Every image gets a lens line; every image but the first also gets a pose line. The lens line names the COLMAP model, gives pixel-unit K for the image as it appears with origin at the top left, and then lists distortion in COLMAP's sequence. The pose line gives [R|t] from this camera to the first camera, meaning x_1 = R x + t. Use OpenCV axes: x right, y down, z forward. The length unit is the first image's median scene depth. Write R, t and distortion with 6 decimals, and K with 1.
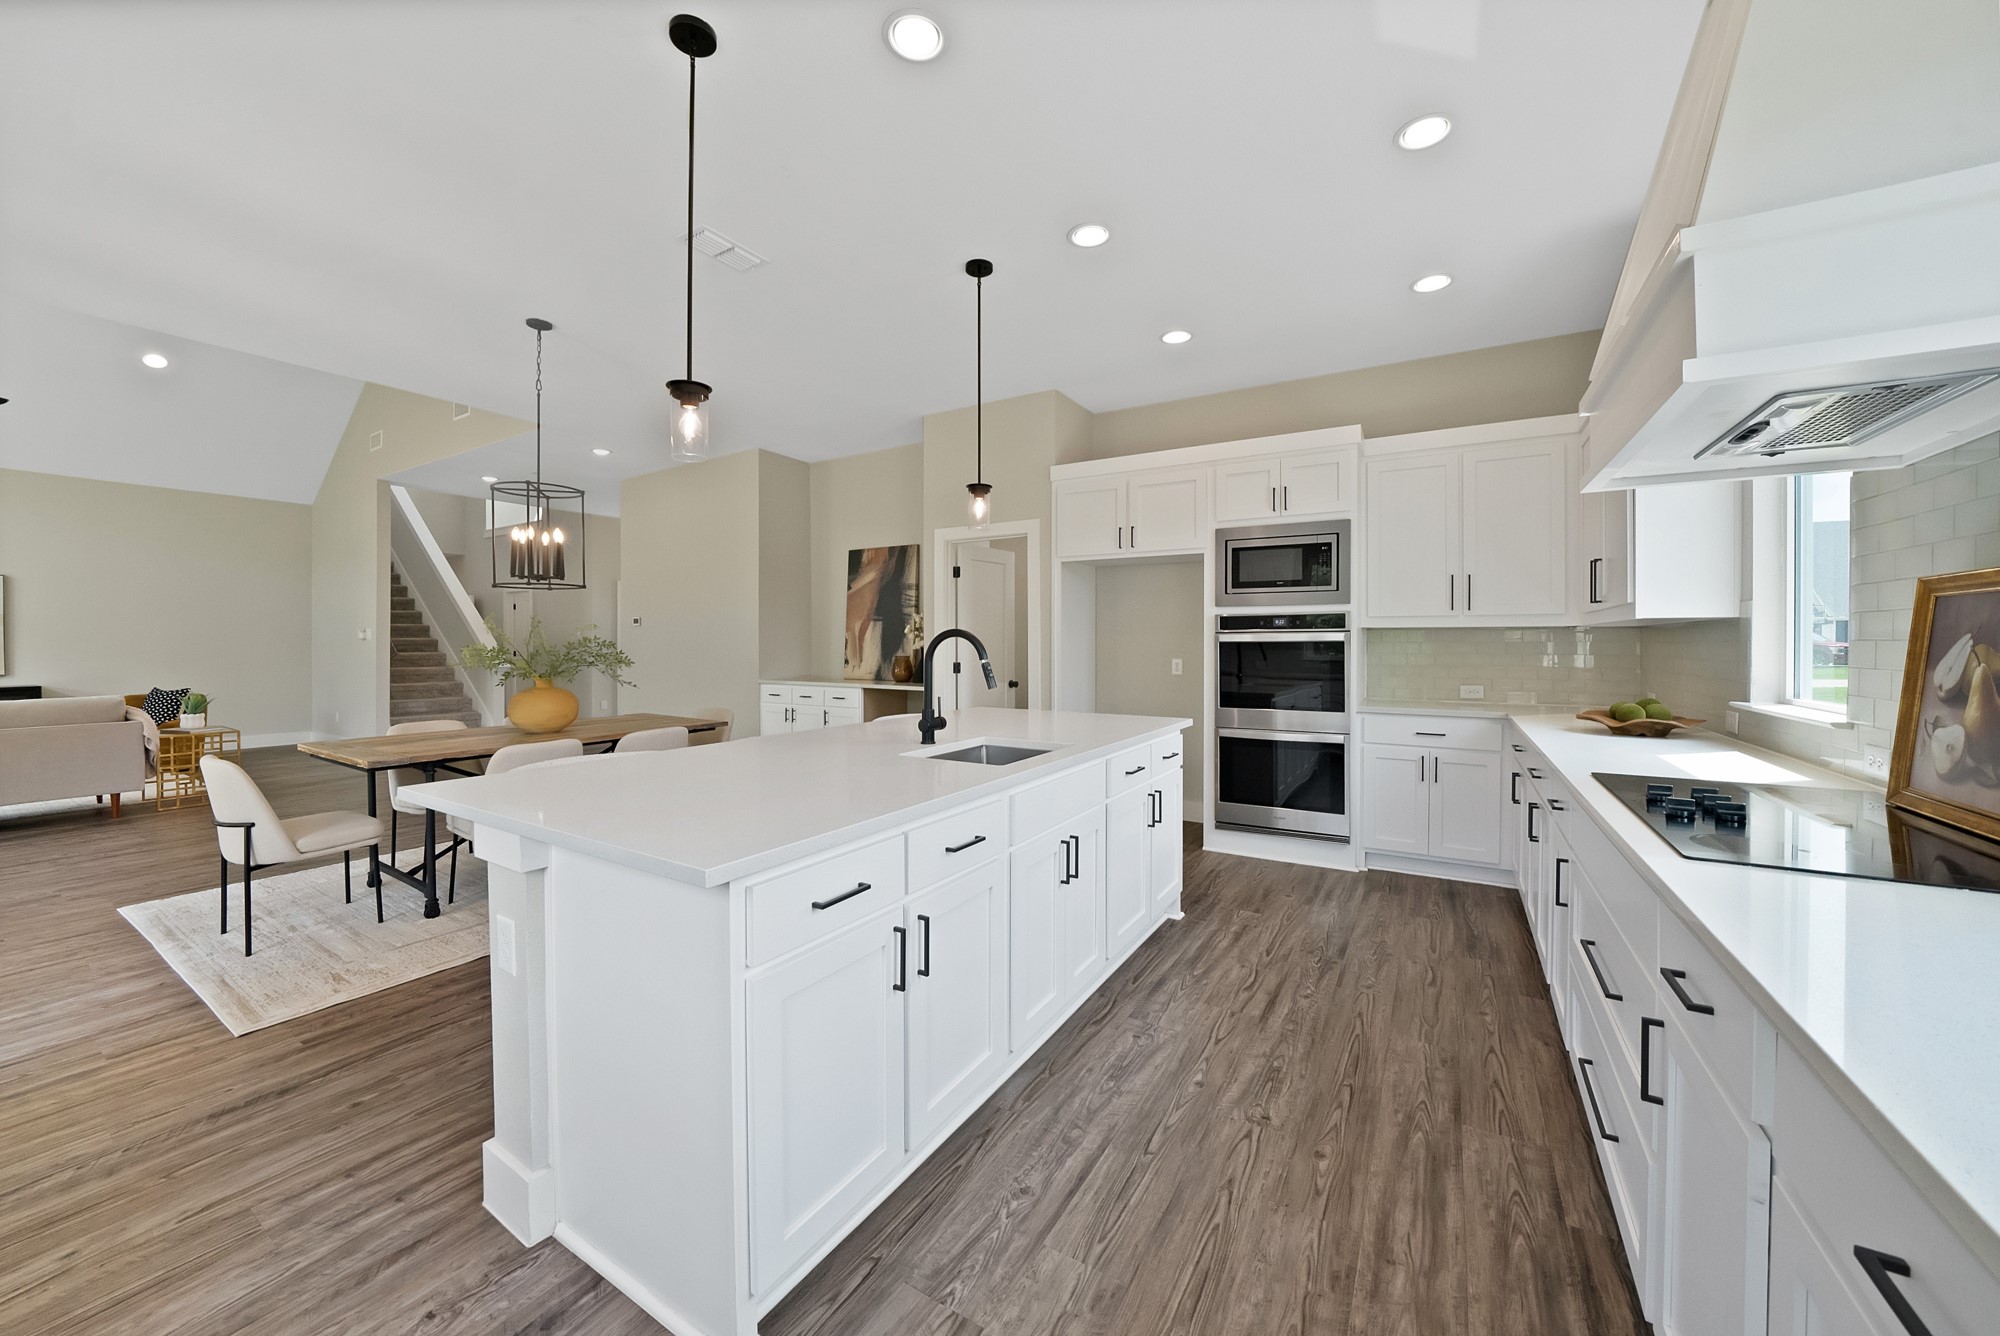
lens RADIAL K [[723.5, 0, 993.3], [0, 723.5, 646.6], [0, 0, 1]] dist [-0.027662, 0.003082]
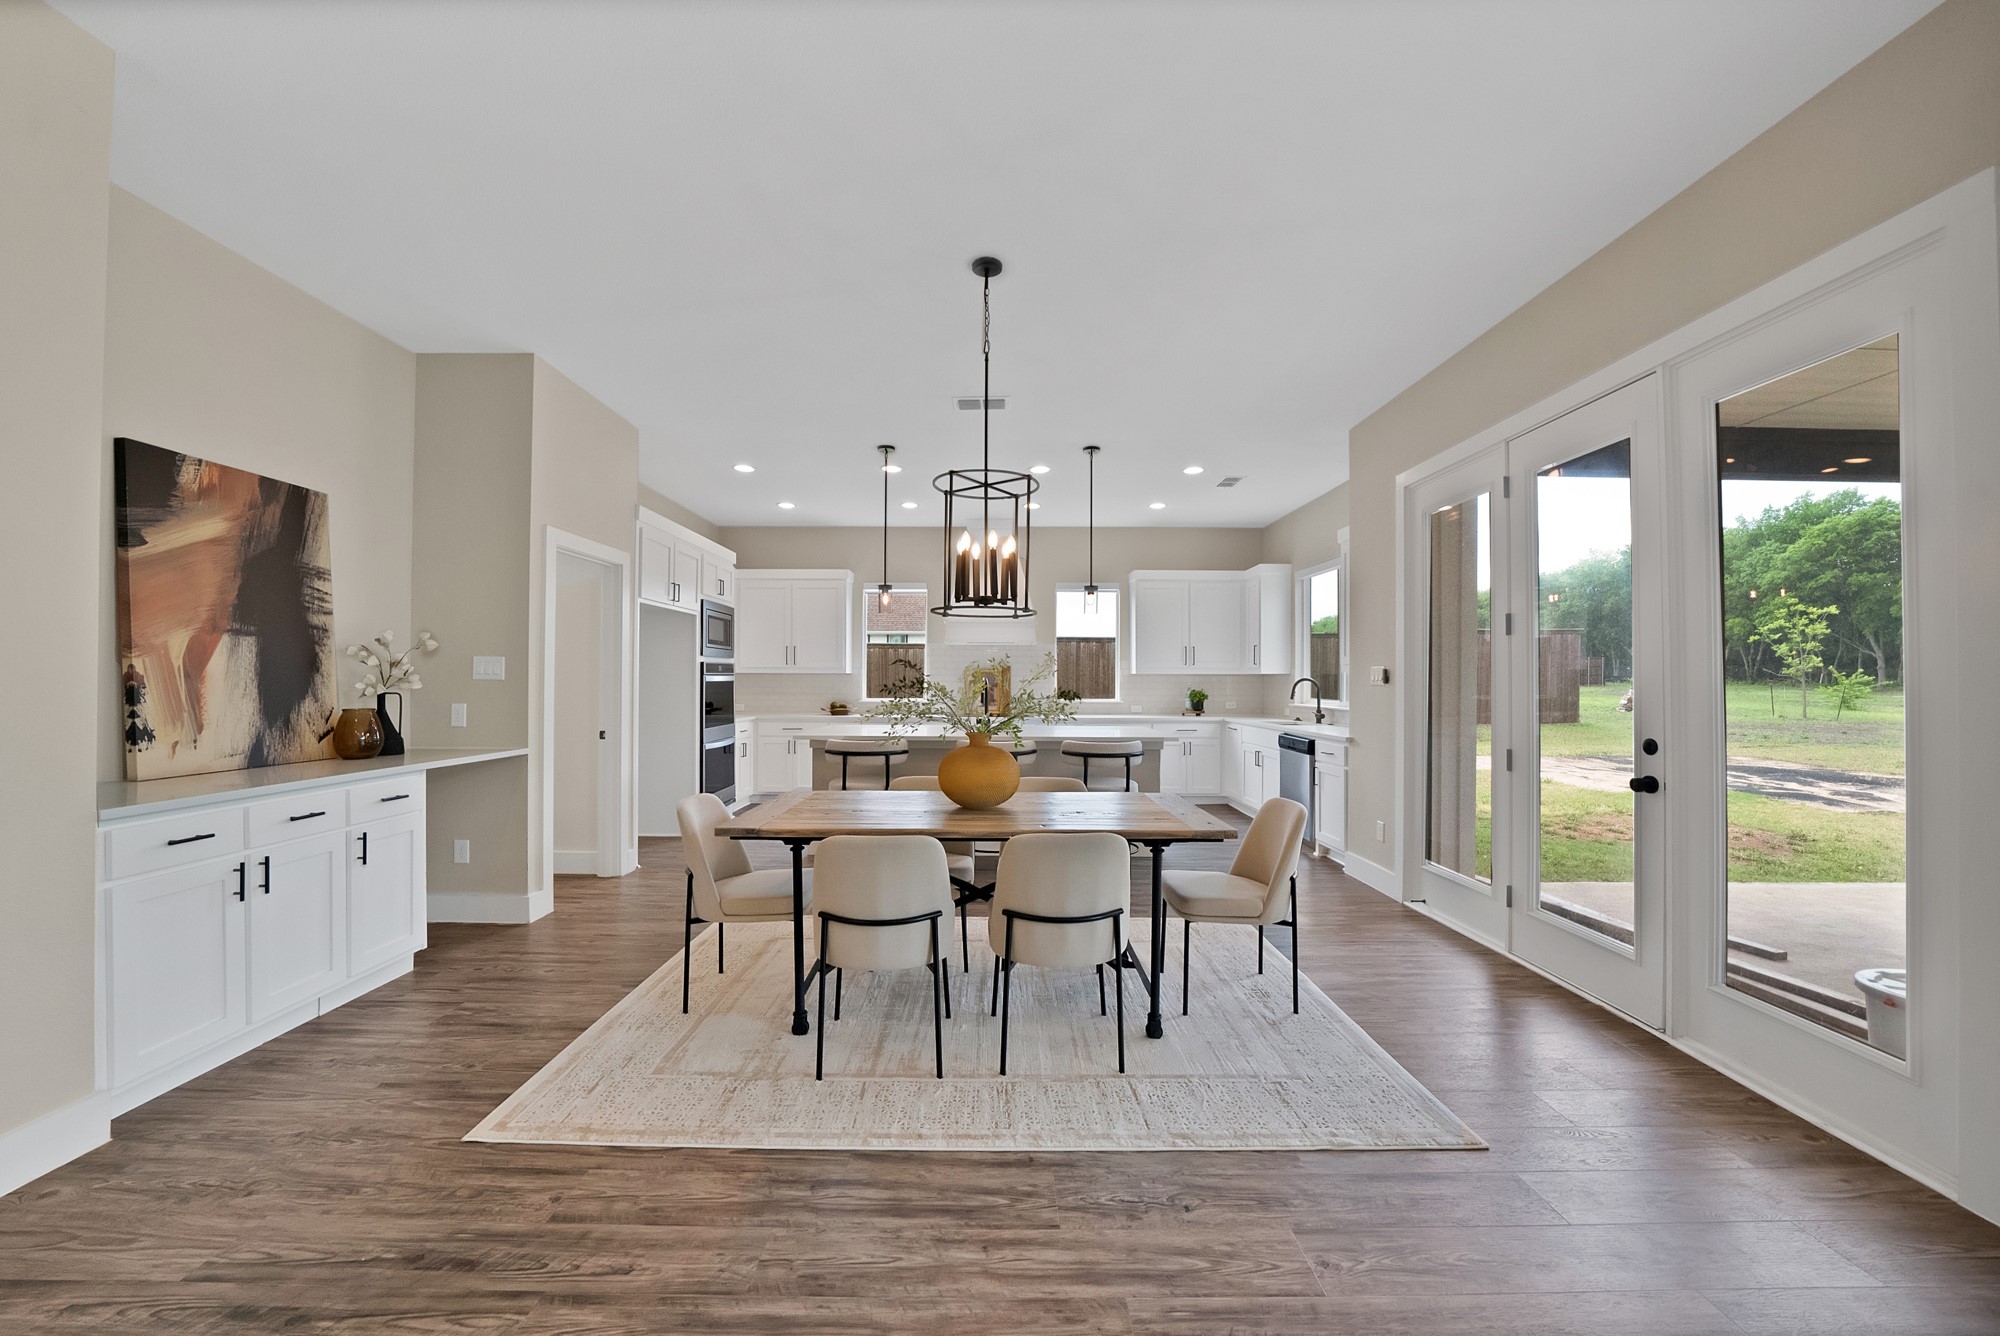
lens RADIAL K [[735.4, 0, 999.0], [0, 735.4, 673.1], [0, 0, 1]] dist [-0.025812, 0.003374]
pose [[-0.531242, 0.003260, 0.847214, -1.301070], [-0.001020, 0.999989, -0.004487, -0.017686], [-0.847219, -0.003248, -0.531233, 1.401385]]
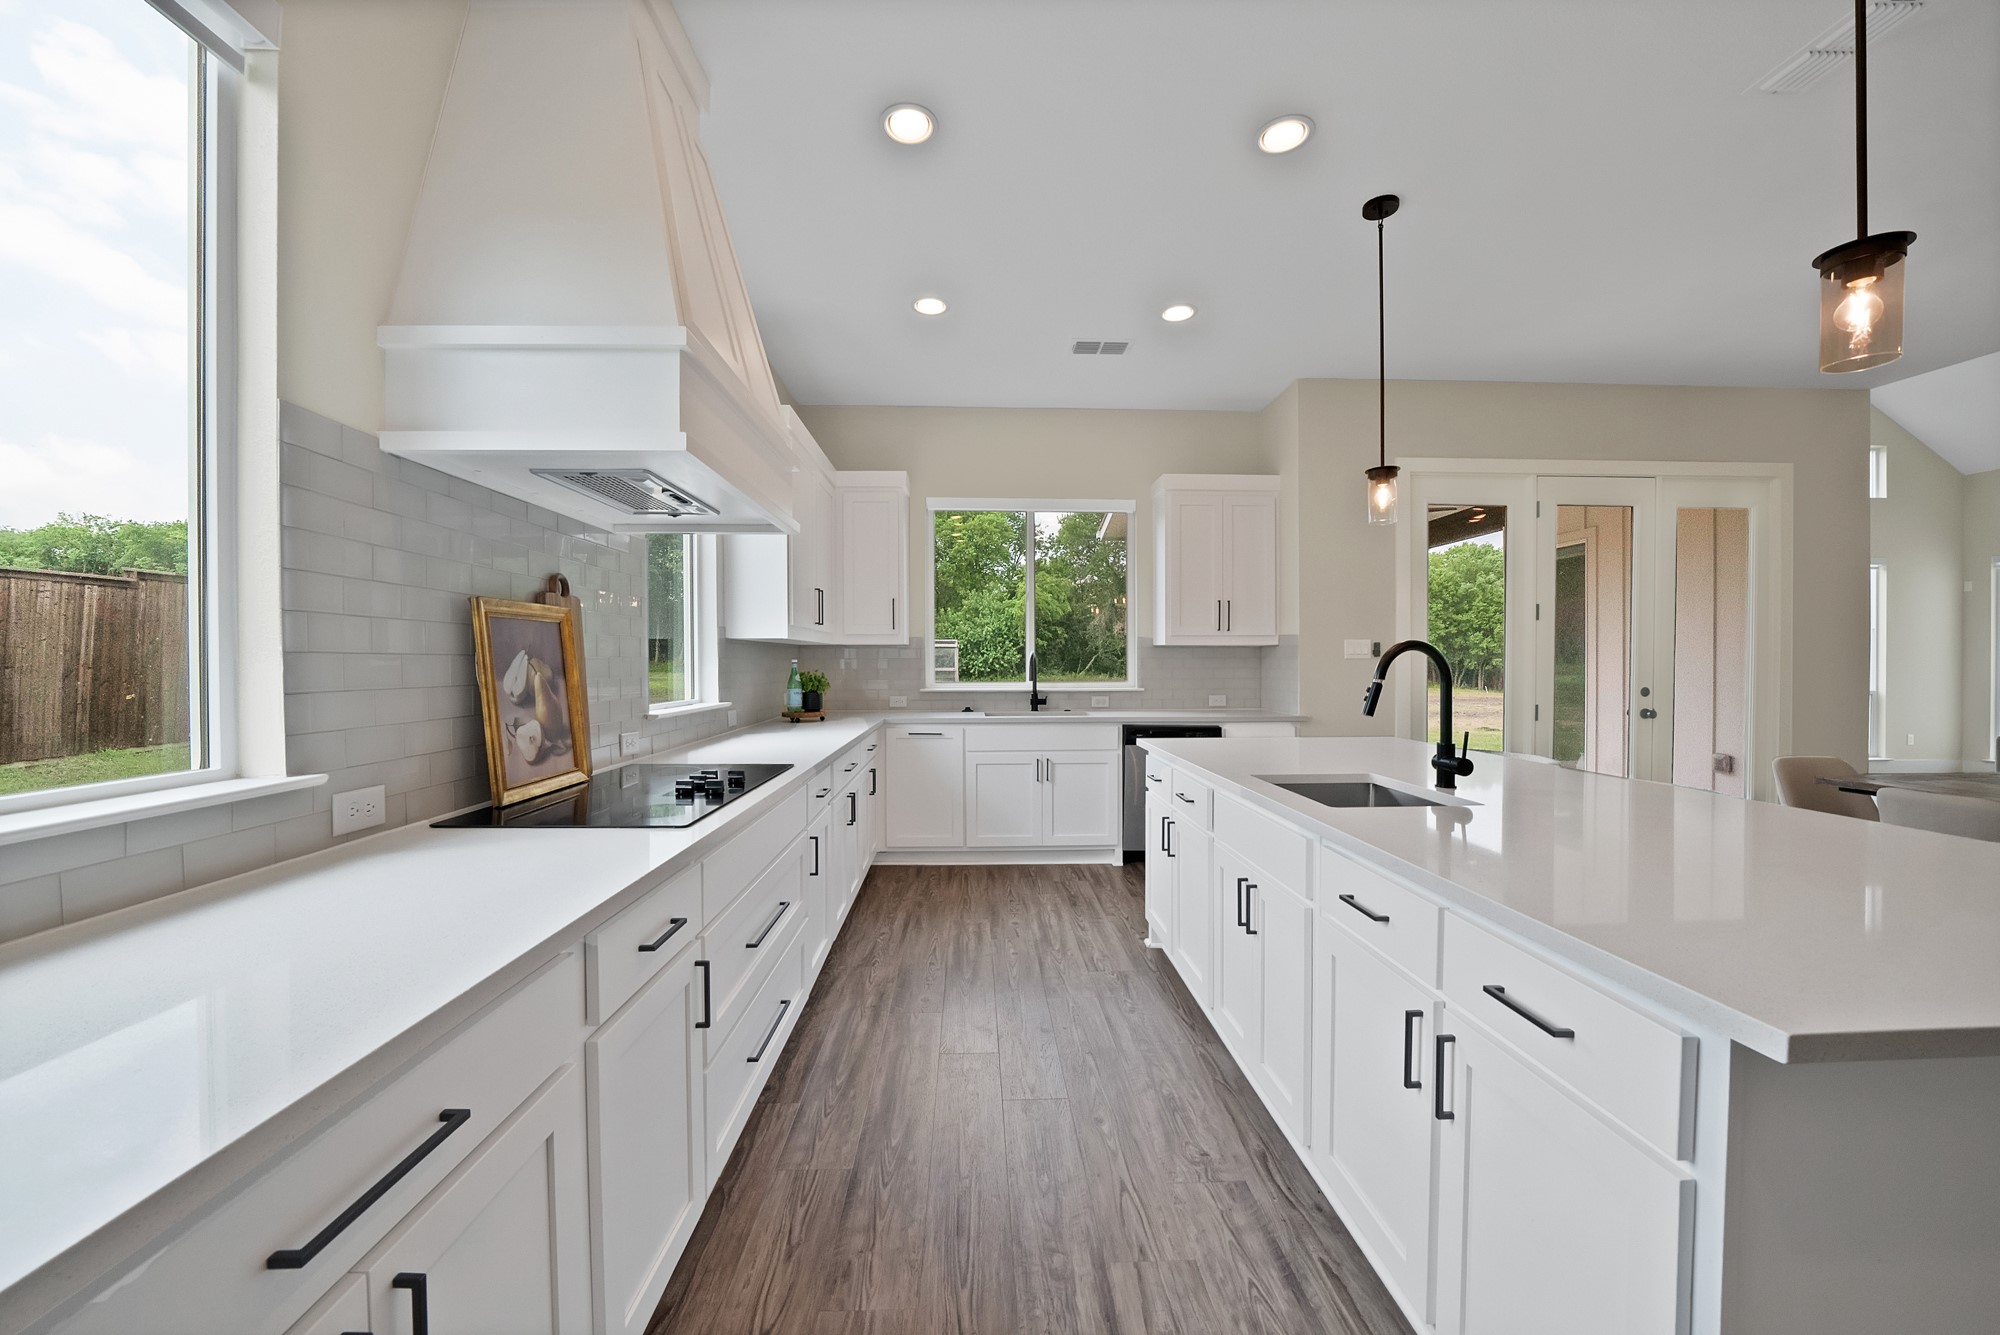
lens RADIAL K [[735.4, 0, 999.0], [0, 735.4, 672.6], [0, 0, 1]] dist [-0.025812, 0.003374]
pose [[-0.830495, 0.006499, -0.556988, 0.493655], [-0.004447, 0.999823, 0.018296, -0.001912], [0.557008, 0.017672, -0.830319, 0.907486]]
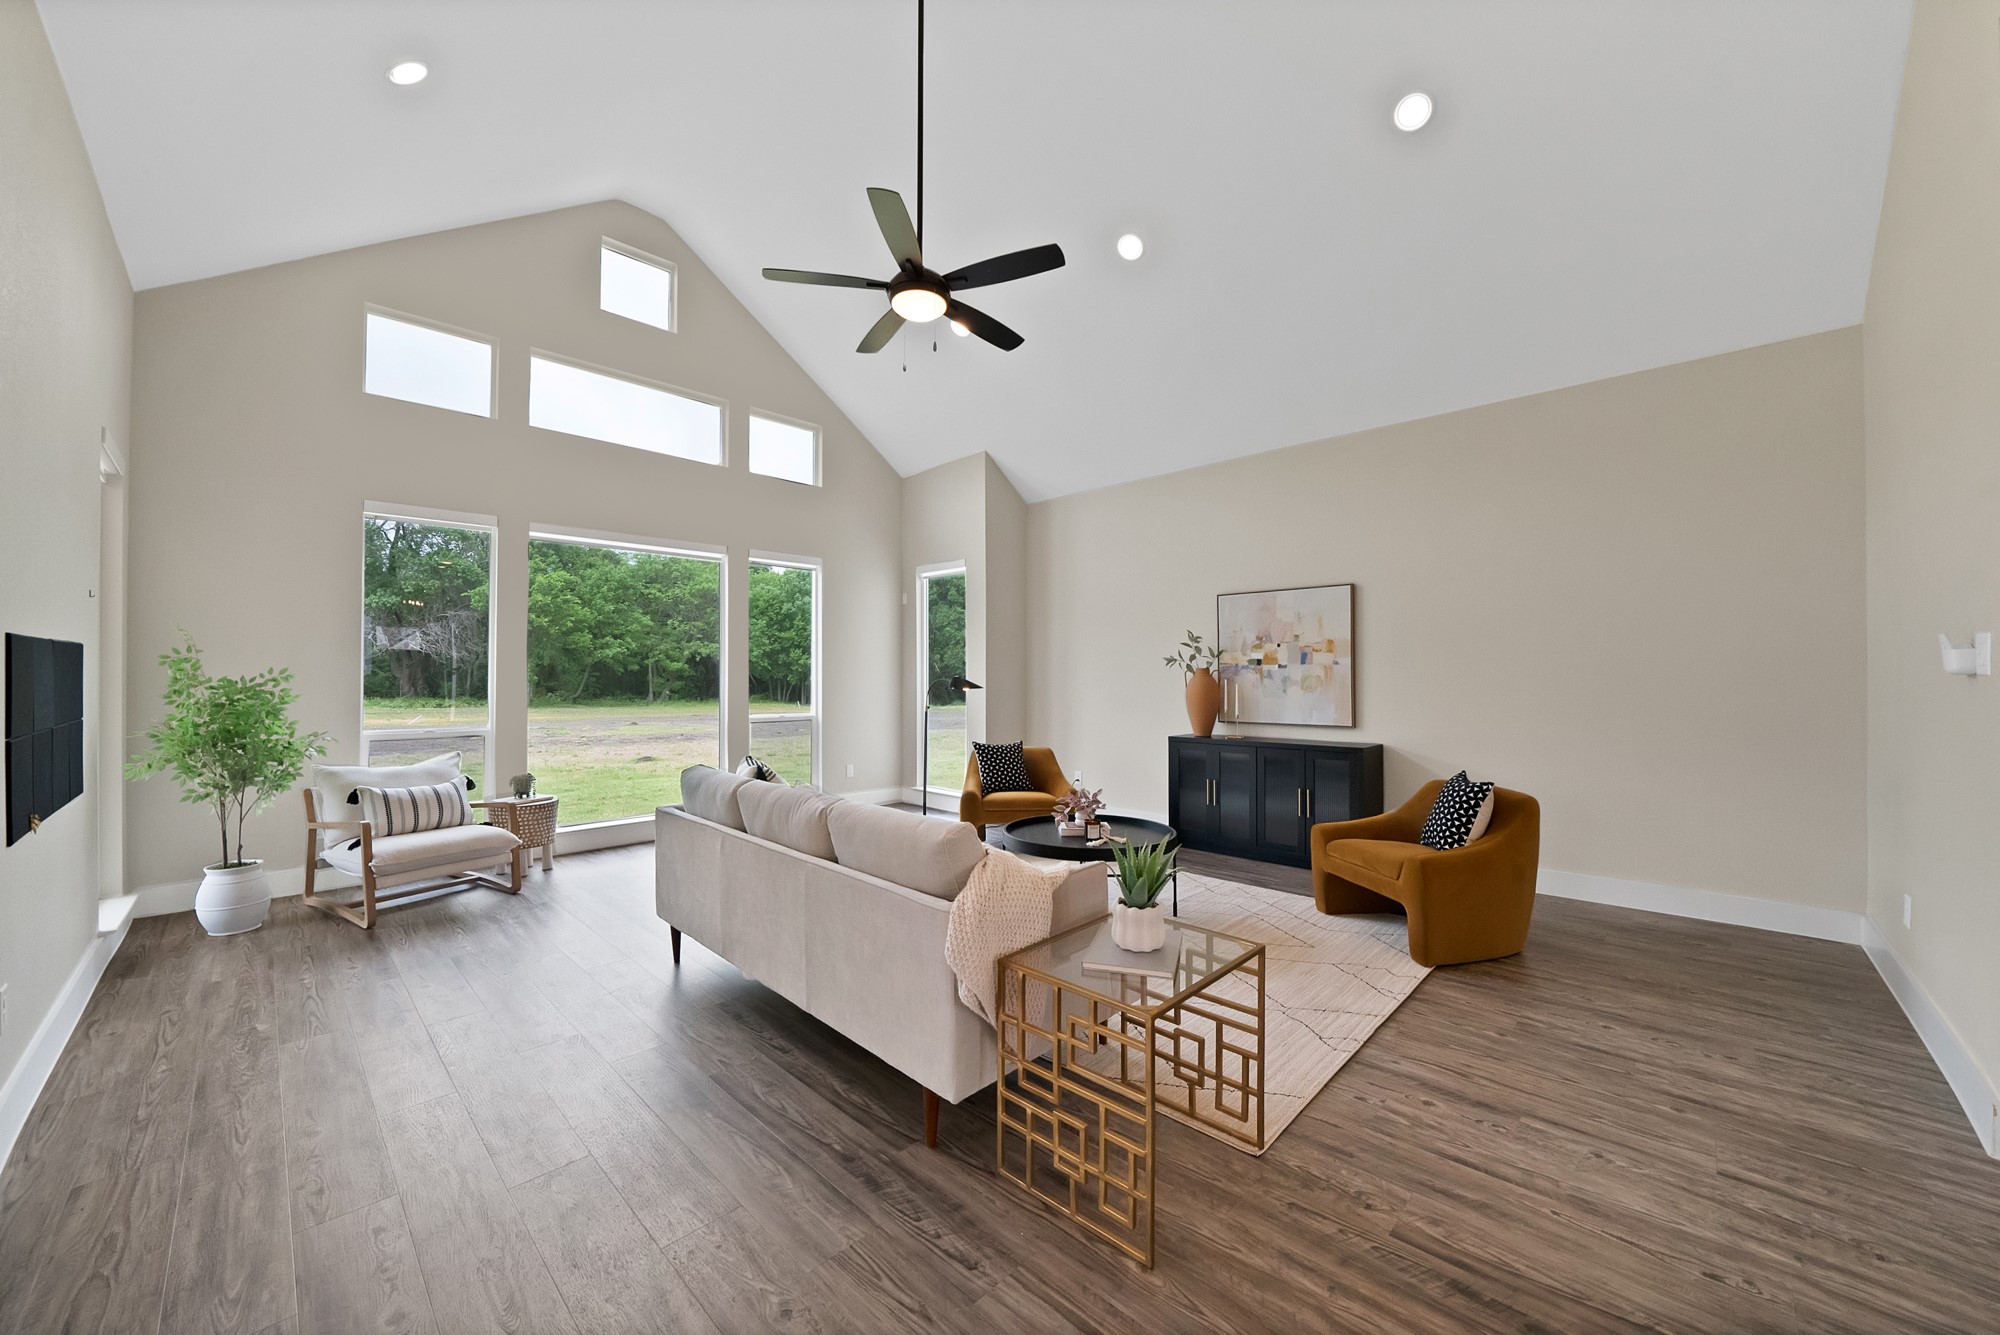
lens RADIAL K [[721.0, 0, 995.1], [0, 721.0, 670.2], [0, 0, 1]] dist [-0.026436, 0.003192]
pose [[-0.216778, -0.010782, -0.976161, -1.116139], [-0.006076, 0.999935, -0.009695, -0.014990], [0.976202, 0.003829, -0.216829, 1.409018]]
